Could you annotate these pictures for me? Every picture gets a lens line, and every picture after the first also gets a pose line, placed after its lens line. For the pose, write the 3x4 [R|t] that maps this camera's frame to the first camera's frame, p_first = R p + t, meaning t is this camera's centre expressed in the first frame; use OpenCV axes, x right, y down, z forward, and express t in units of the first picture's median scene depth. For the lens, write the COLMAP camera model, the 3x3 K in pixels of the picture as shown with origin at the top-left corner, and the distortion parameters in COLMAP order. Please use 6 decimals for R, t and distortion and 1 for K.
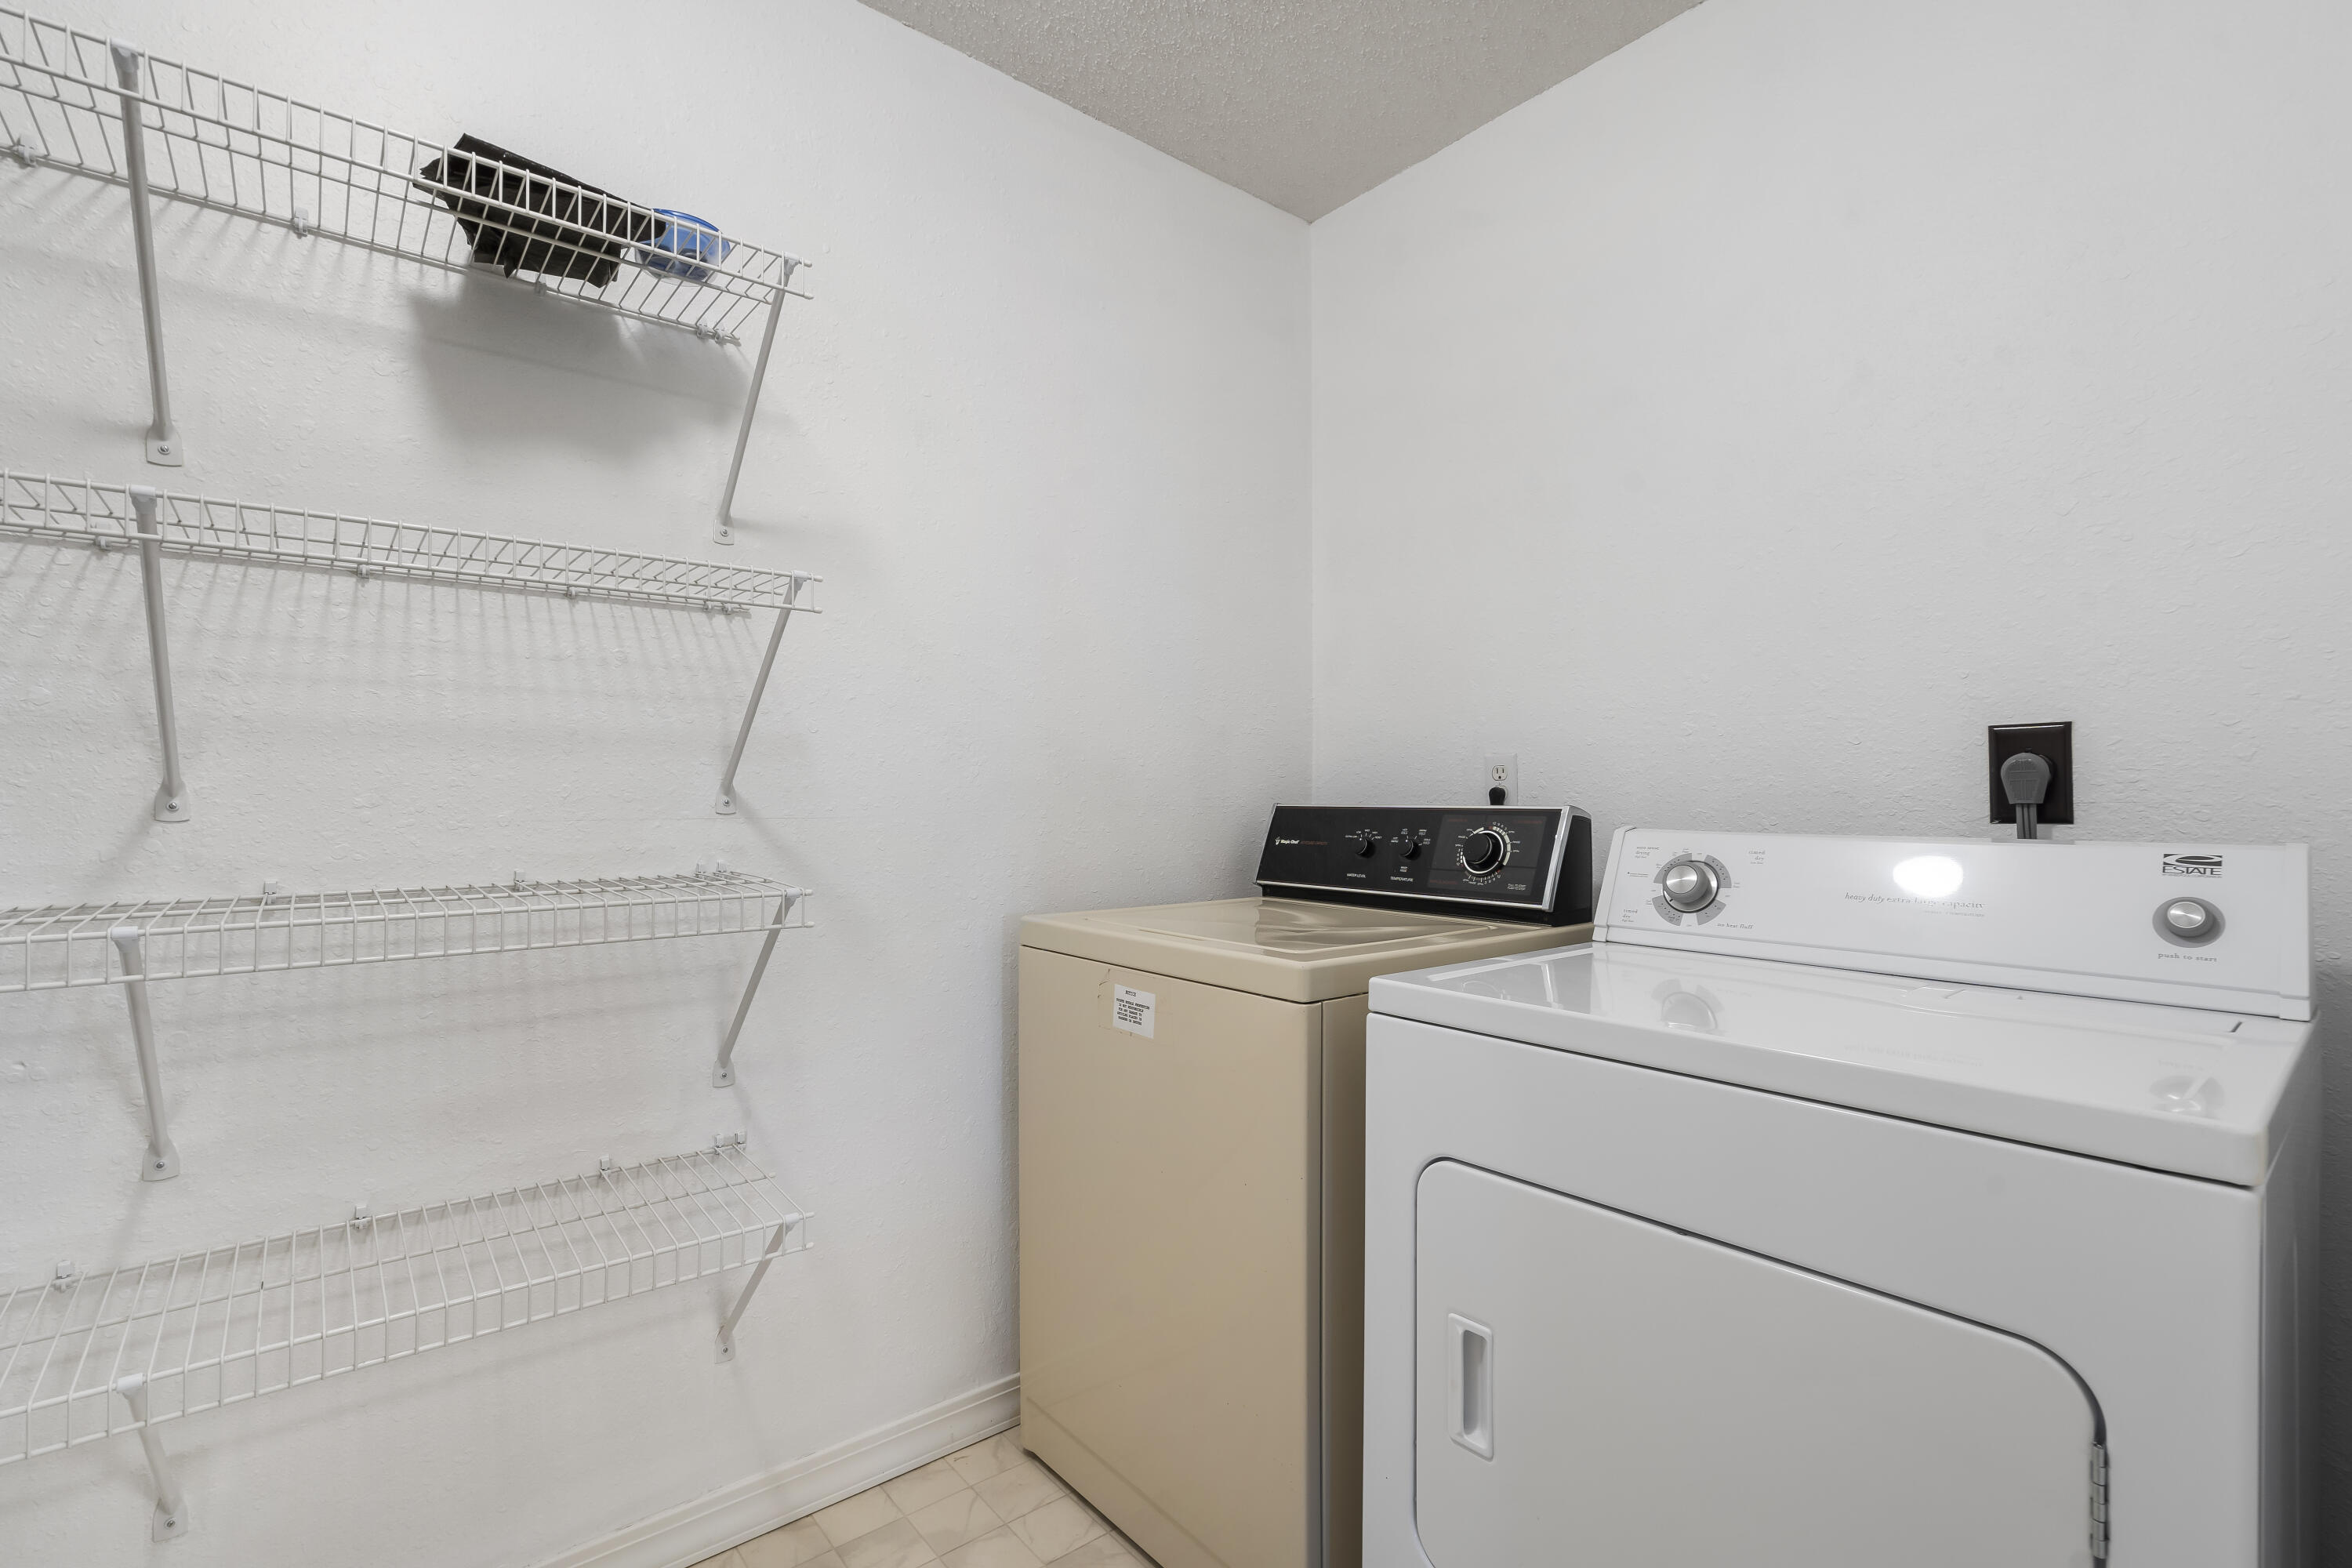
lens RADIAL K [[1062.0, 0, 1180.8], [0, 1062.0, 795.3], [0, 0, 1]] dist [-0.003532, 0.000731]
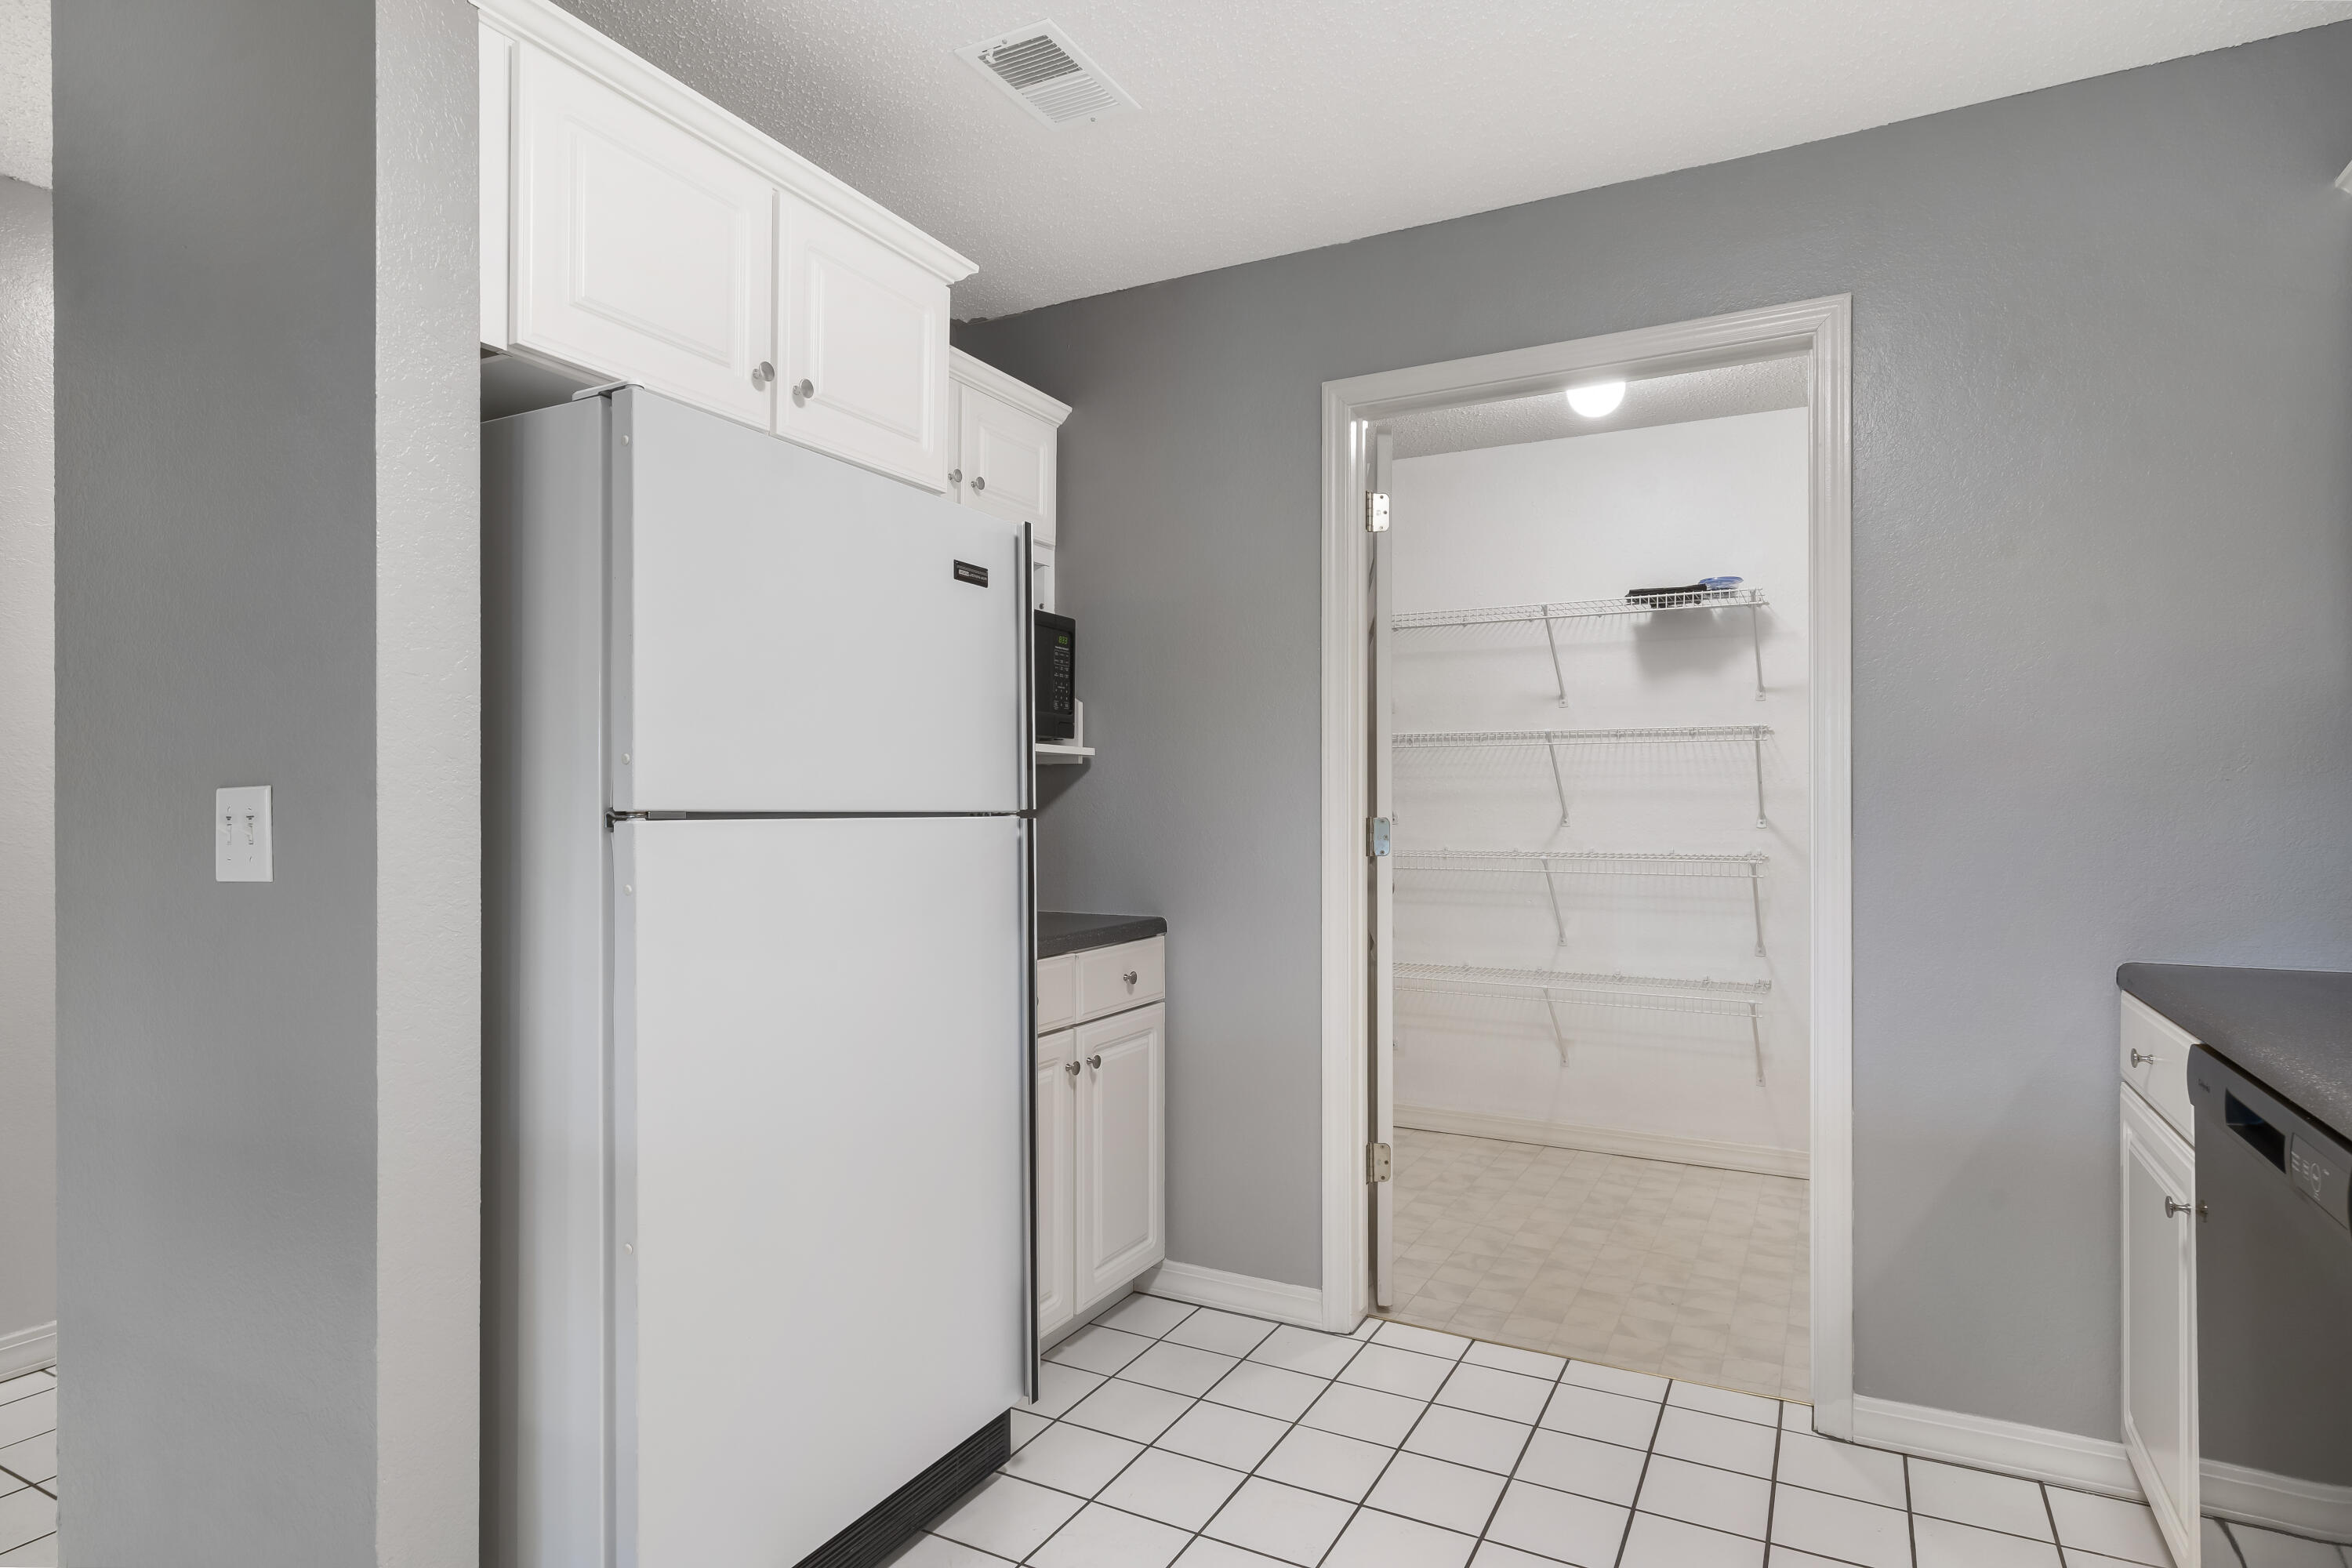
lens RADIAL K [[1234.6, 0, 1169.9], [0, 1234.6, 786.8], [0, 0, 1]] dist [-0.000262, 0.000045]
pose [[0.368549, -0.010431, -0.929550, 1.696860], [-0.000382, 0.999935, -0.011372, -0.042955], [0.929608, 0.004546, 0.368521, -1.196430]]
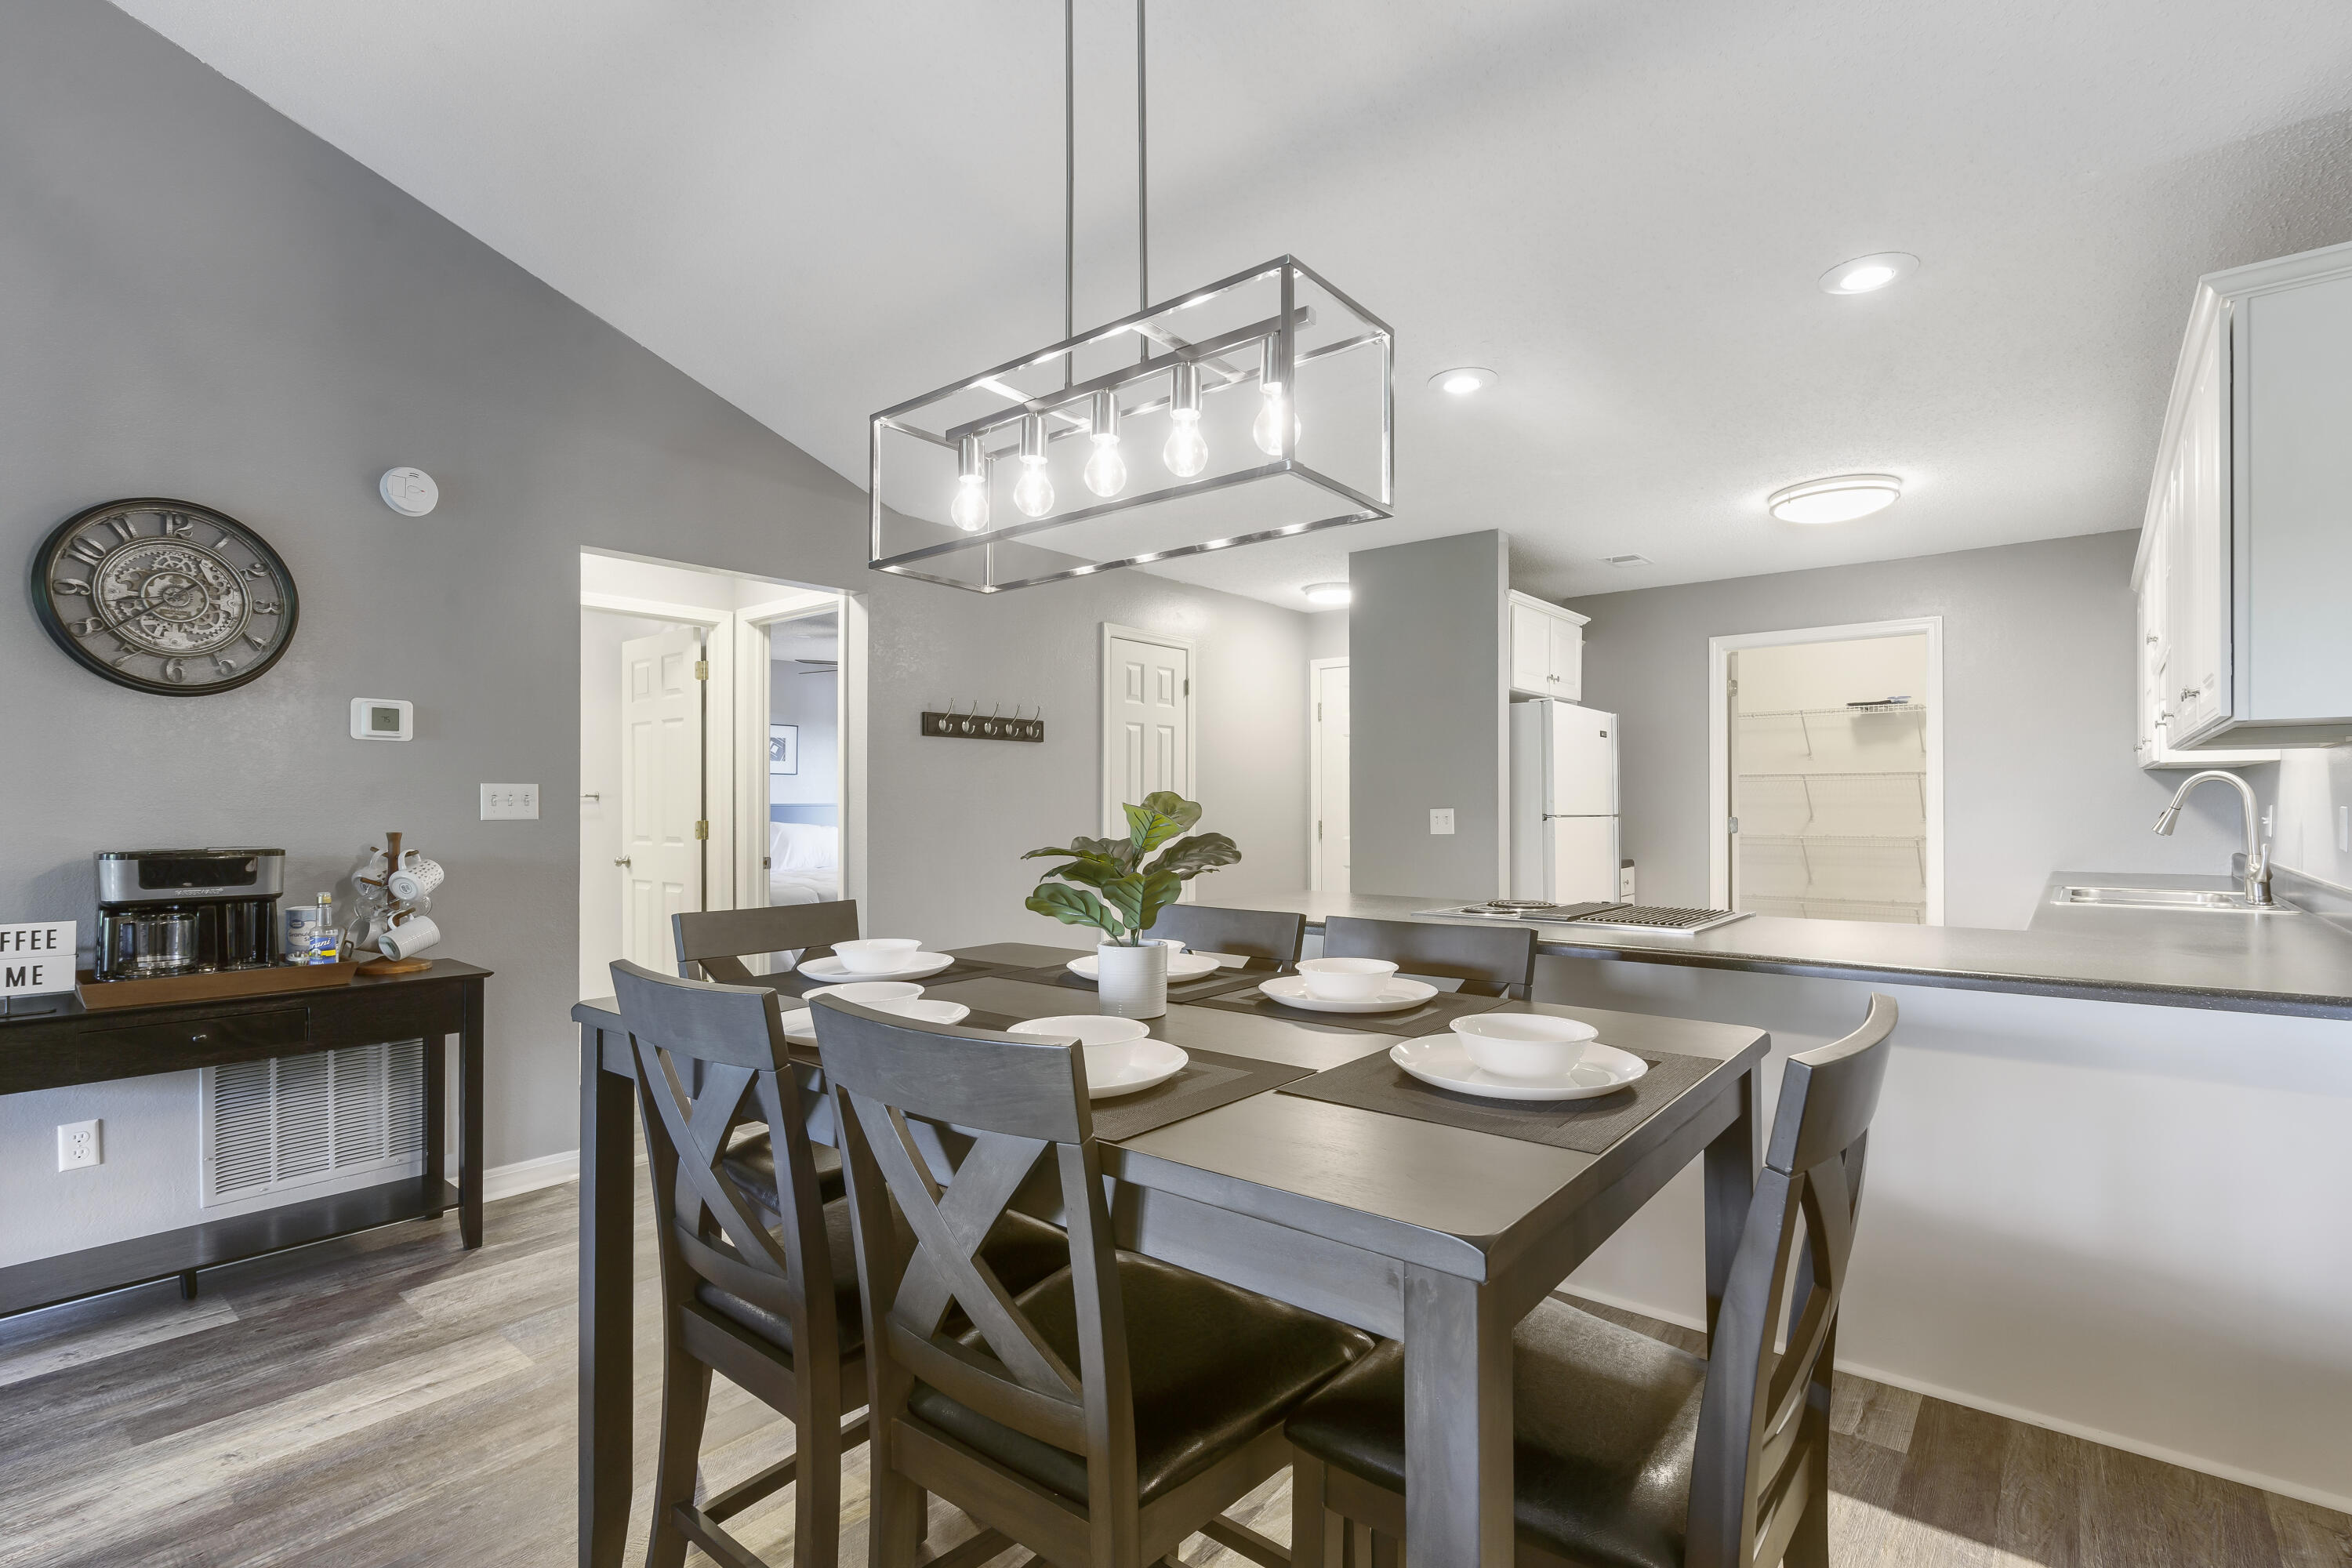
lens RADIAL K [[1062.0, 0, 1195.7], [0, 1062.0, 803.2], [0, 0, 1]] dist [-0.003532, 0.000731]
pose [[0.182303, -0.002700, -0.983239, 3.687024], [0.002370, 0.999995, -0.002306, -0.066270], [0.983240, -0.001910, 0.182308, -3.001719]]
